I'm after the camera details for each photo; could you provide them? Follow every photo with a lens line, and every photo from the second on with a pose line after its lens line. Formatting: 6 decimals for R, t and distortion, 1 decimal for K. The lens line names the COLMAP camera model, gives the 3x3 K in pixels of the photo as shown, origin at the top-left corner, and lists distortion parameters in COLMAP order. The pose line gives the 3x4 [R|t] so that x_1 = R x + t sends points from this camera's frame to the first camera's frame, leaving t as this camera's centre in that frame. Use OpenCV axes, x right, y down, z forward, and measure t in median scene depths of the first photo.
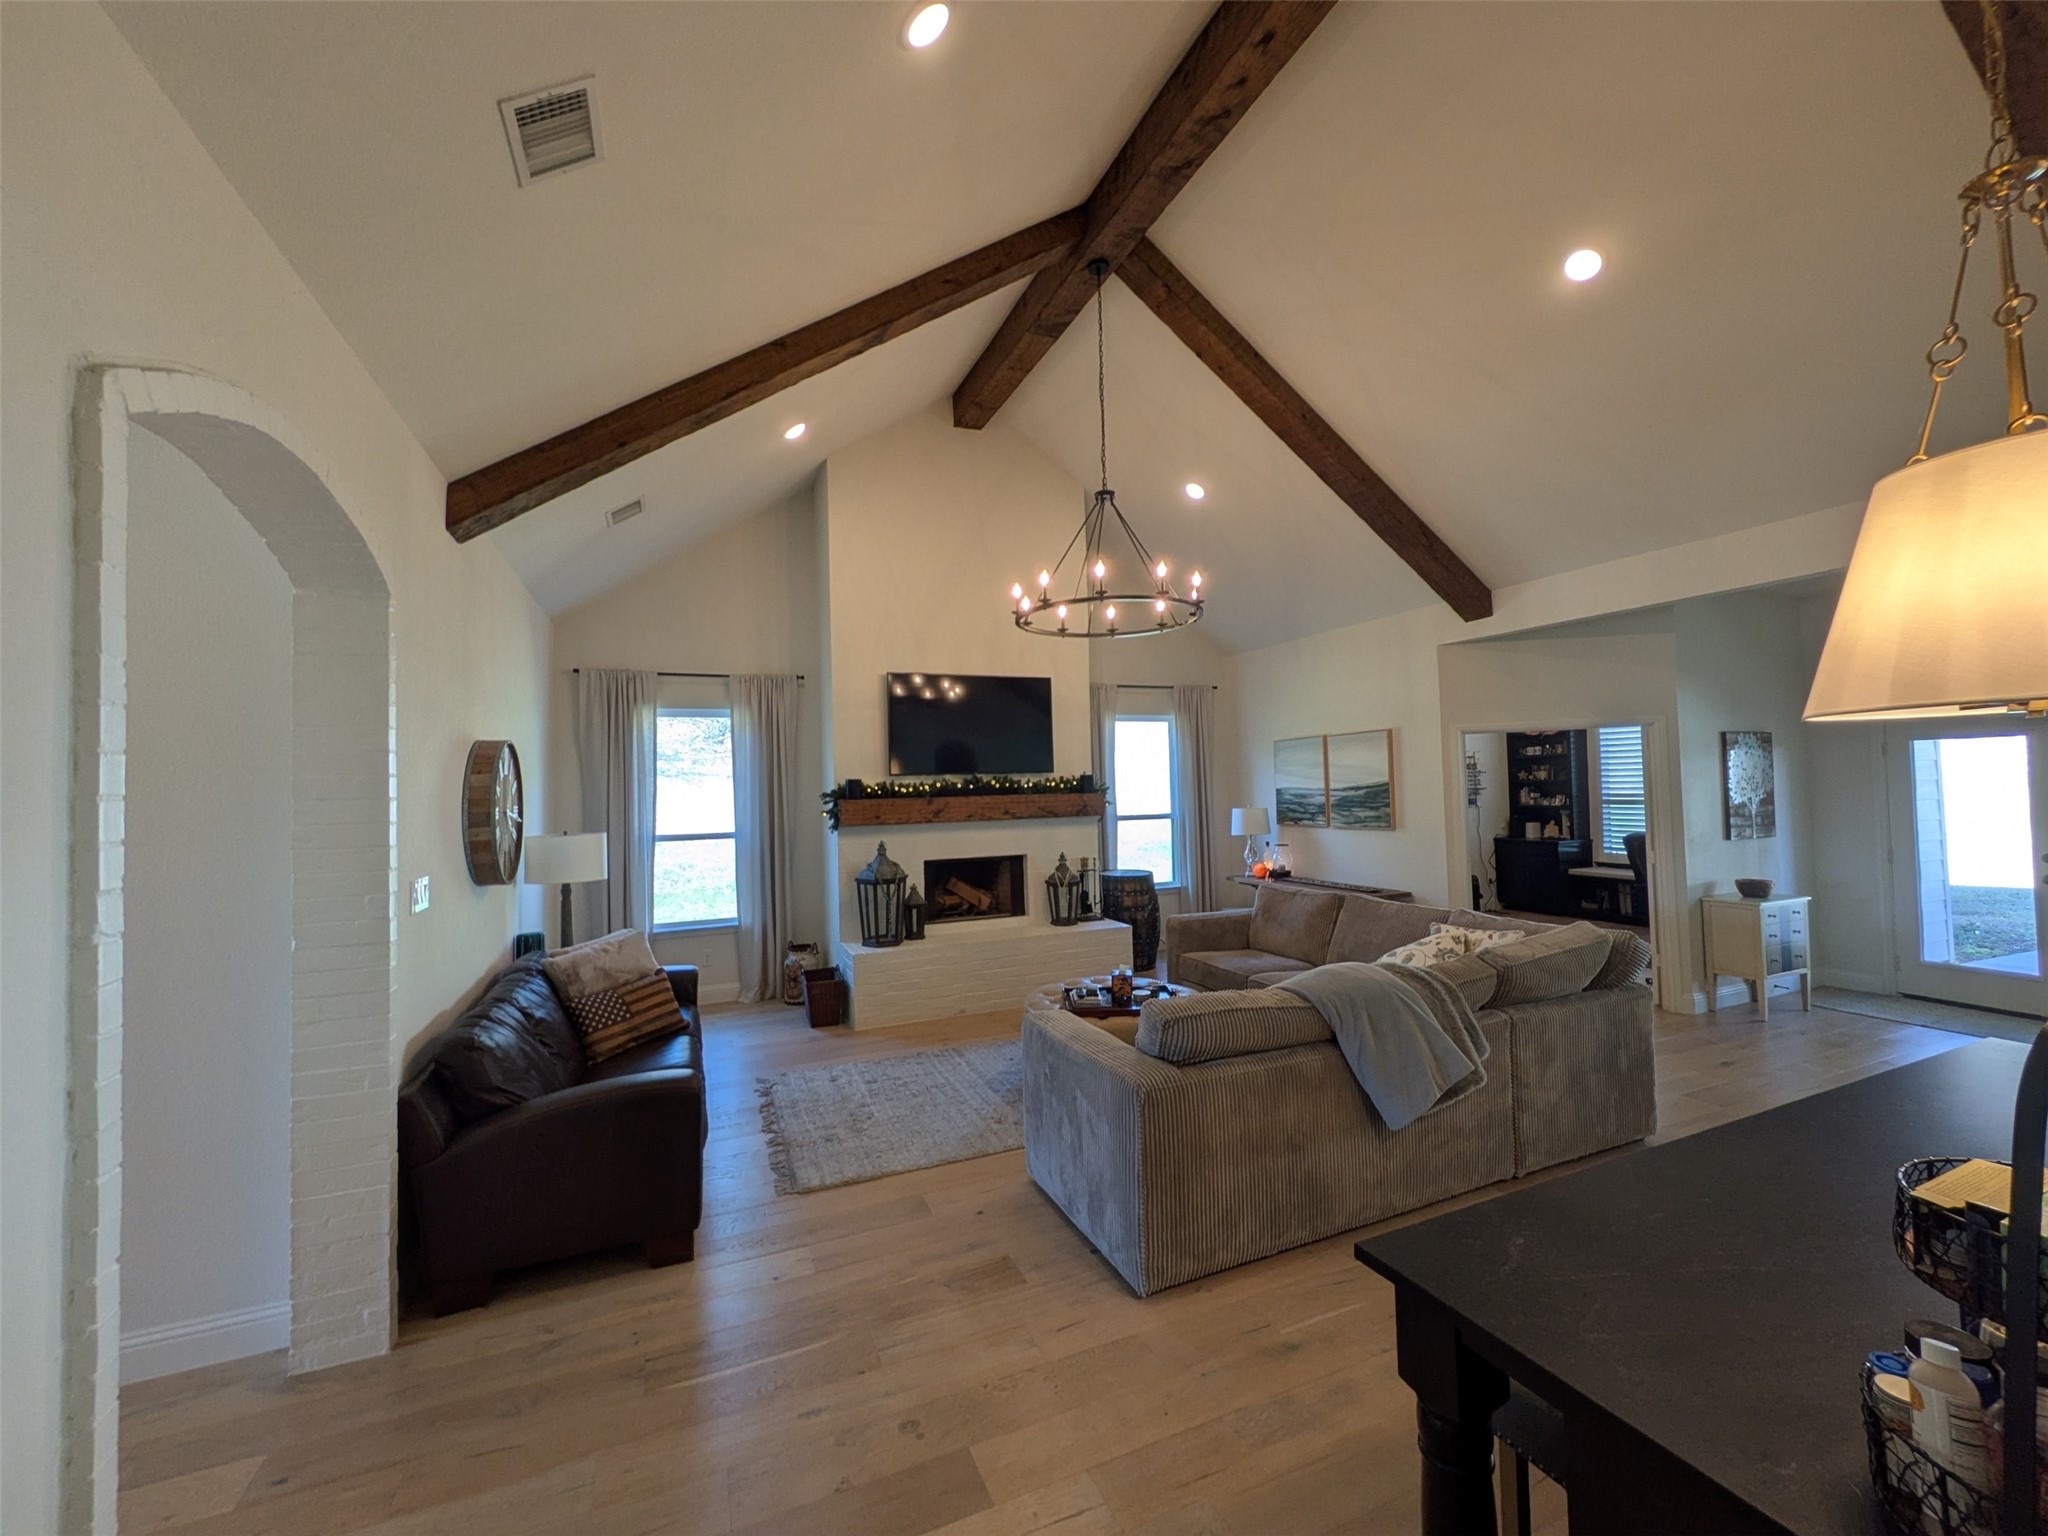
lens RADIAL K [[813.1, 0, 1025.3], [0, 813.1, 769.1], [0, 0, 1]] dist [0.000199, -0.000011]
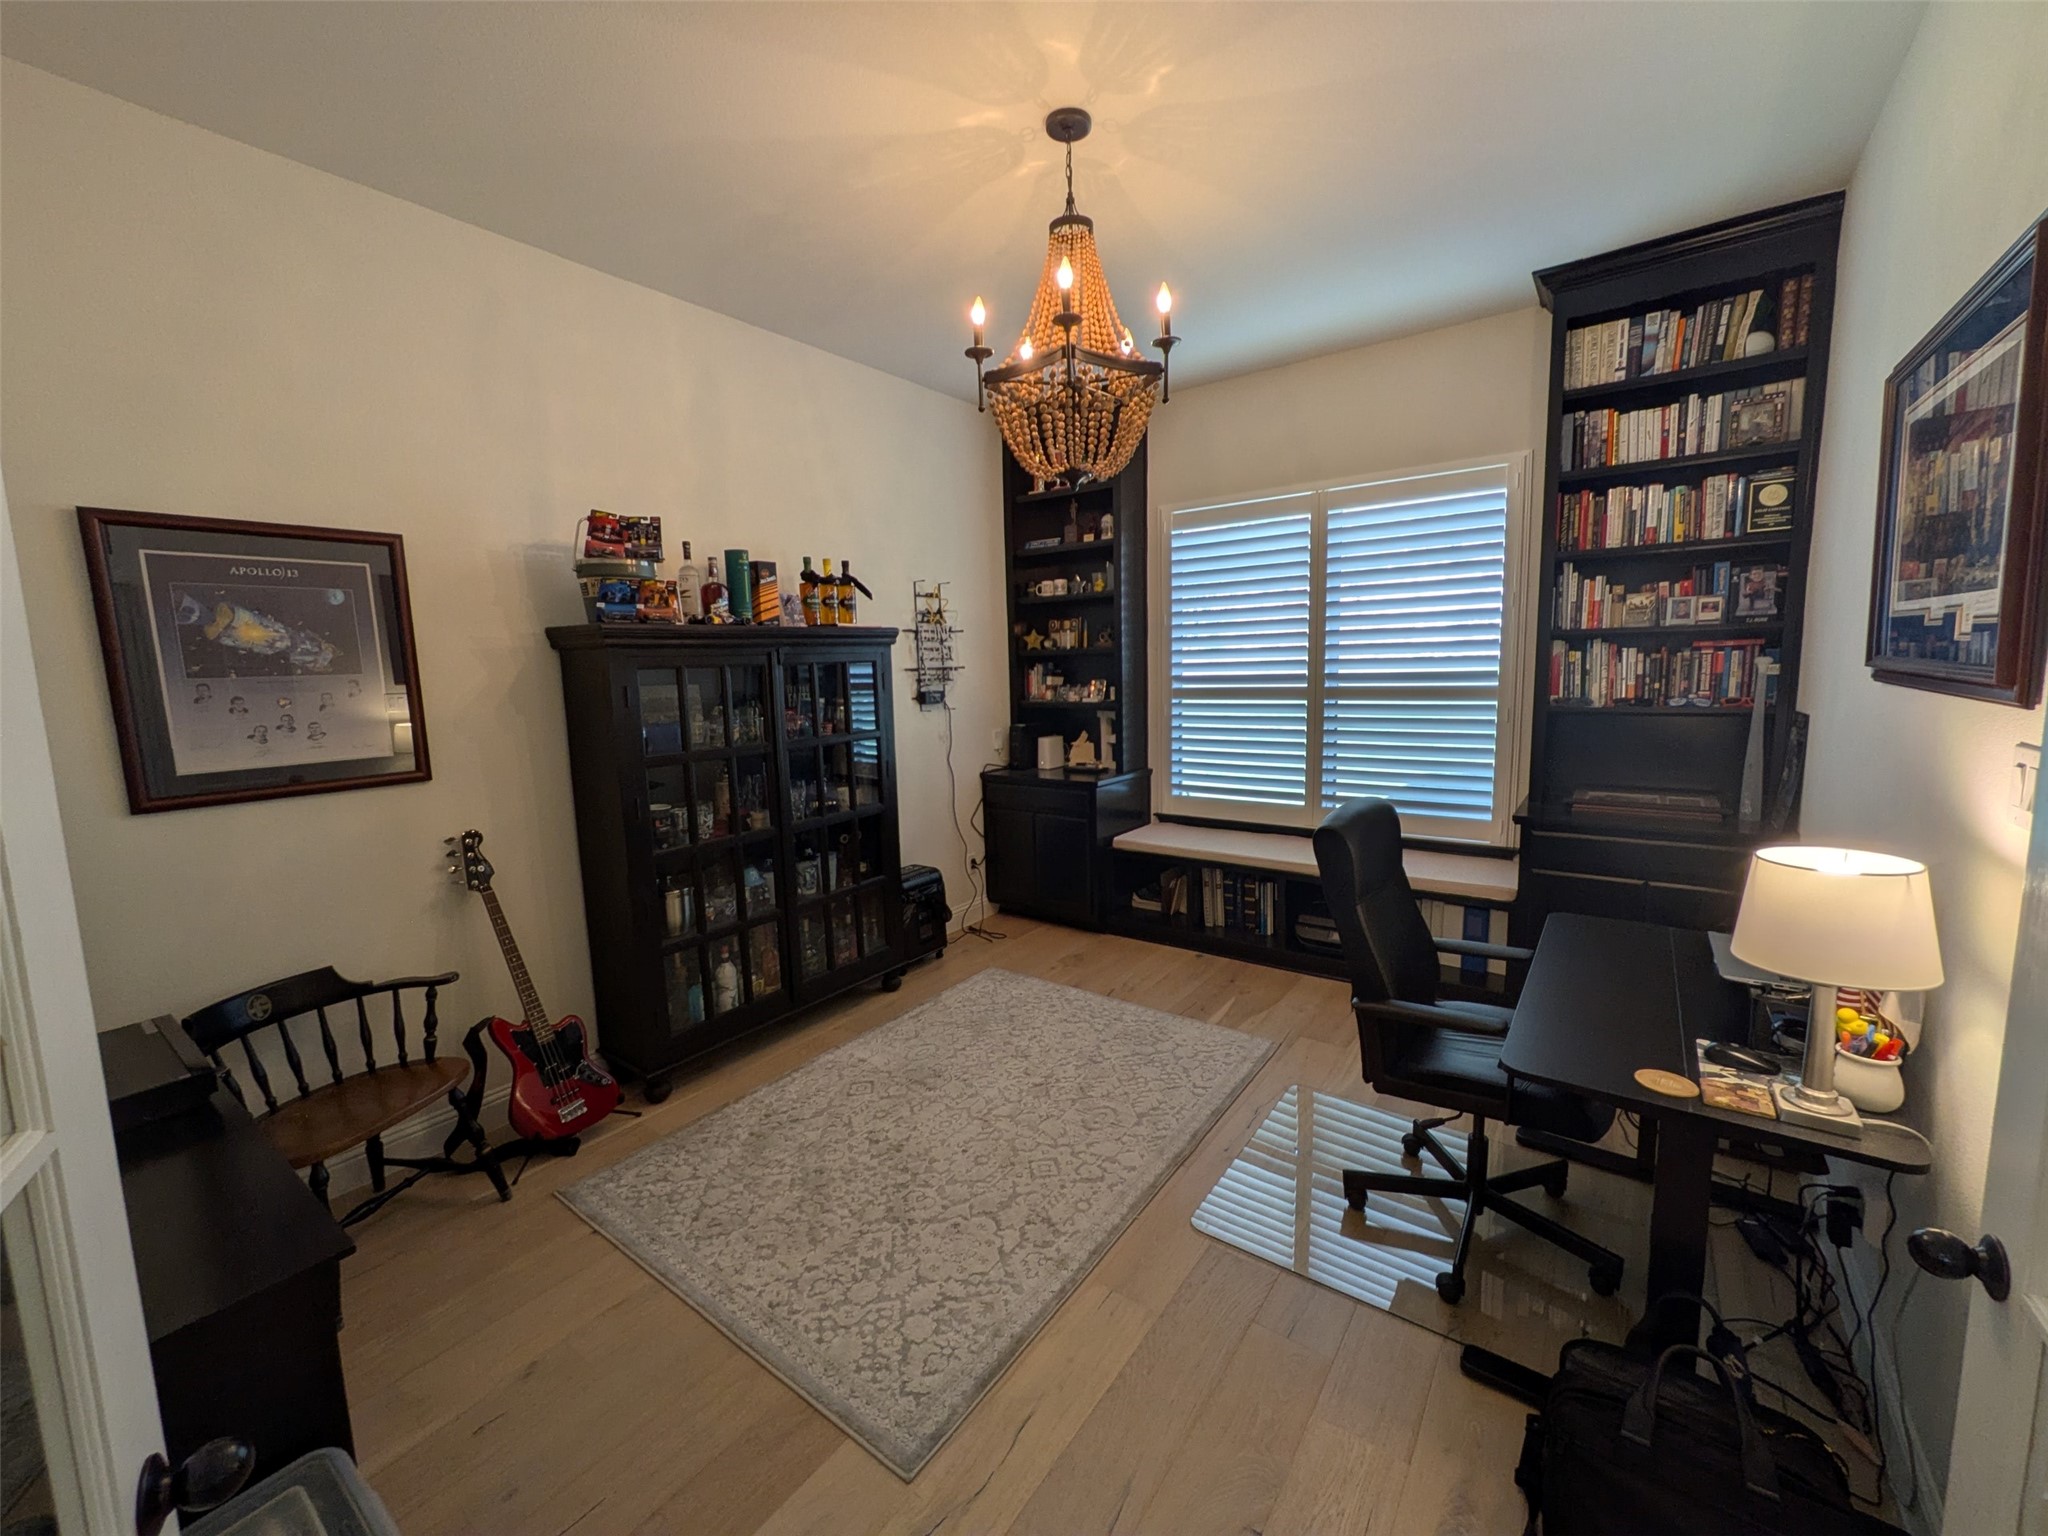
lens RADIAL K [[813.1, 0, 1021.5], [0, 813.1, 763.0], [0, 0, 1]] dist [0.000199, -0.000011]
pose [[0.863107, -0.064015, 0.500947, 0.364932], [-0.003193, 0.991222, 0.132168, 0.016604], [-0.505011, -0.115675, 0.855326, 0.591663]]
